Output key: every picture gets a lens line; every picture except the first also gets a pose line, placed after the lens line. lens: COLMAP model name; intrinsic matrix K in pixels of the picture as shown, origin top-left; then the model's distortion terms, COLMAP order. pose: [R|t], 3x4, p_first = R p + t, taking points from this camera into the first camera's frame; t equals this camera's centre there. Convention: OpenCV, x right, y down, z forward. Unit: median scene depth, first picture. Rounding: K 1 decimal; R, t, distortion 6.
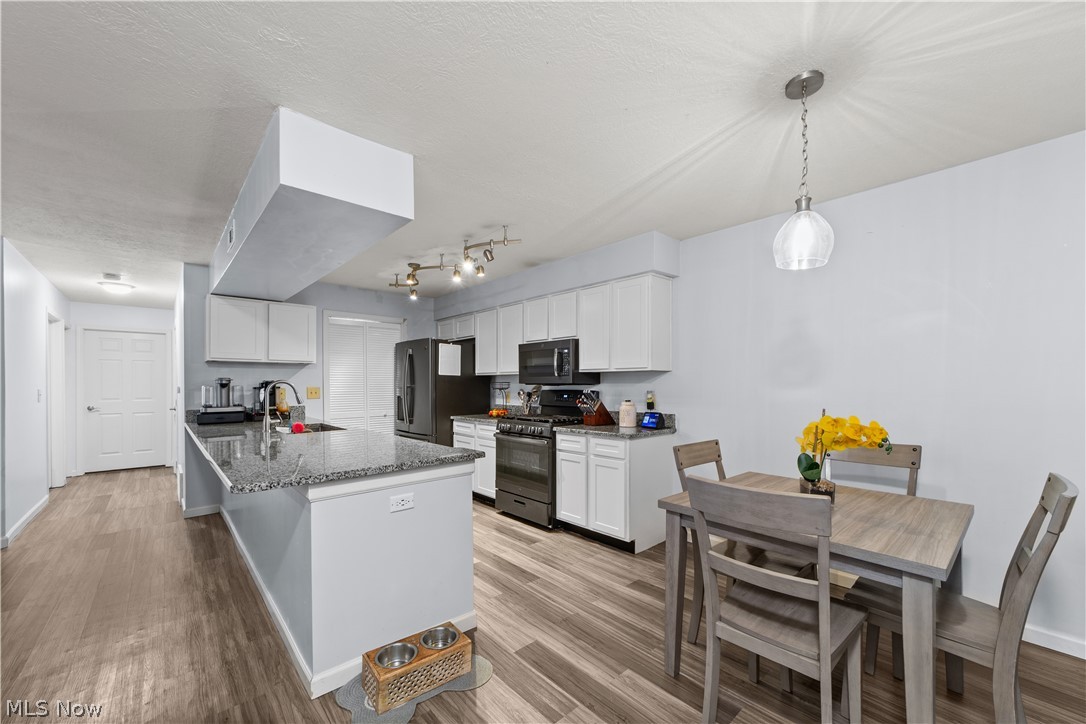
lens RADIAL K [[415.6, 0, 545.4], [0, 415.6, 386.5], [0, 0, 1]] dist [-0.009971, 0.006559]
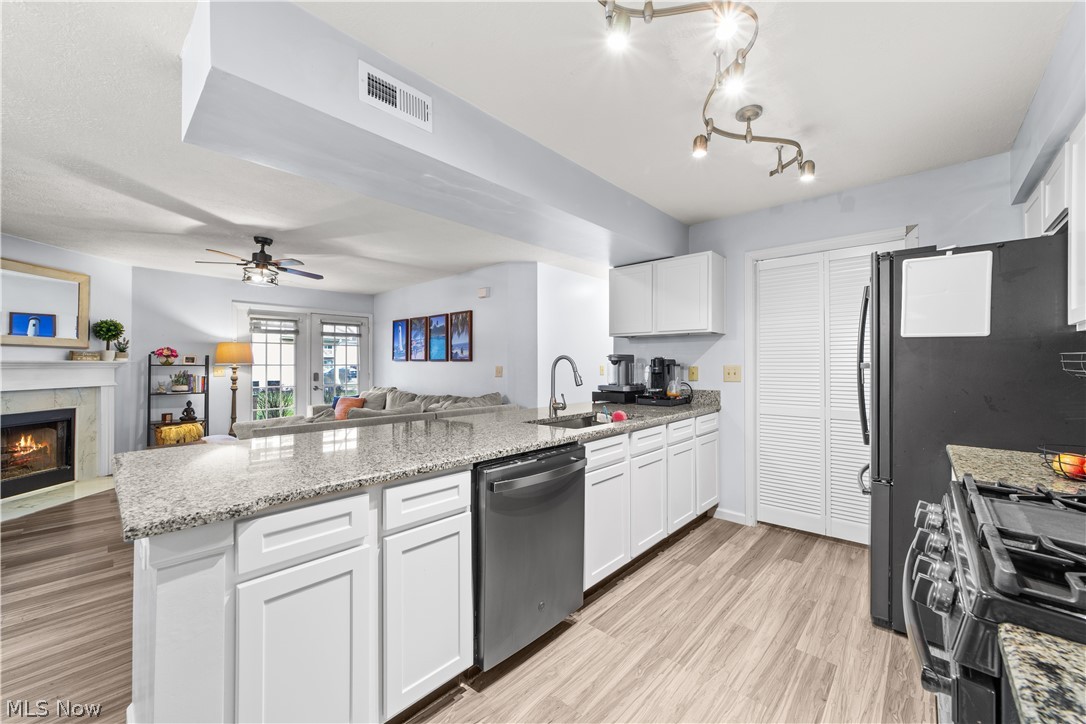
lens RADIAL K [[415.6, 0, 535.6], [0, 415.6, 359.9], [0, 0, 1]] dist [-0.009971, 0.006559]
pose [[0.069591, -0.004918, -0.997563, 0.162991], [-0.008626, 0.999947, -0.005531, -0.002081], [0.997538, 0.008990, 0.069545, 0.815324]]
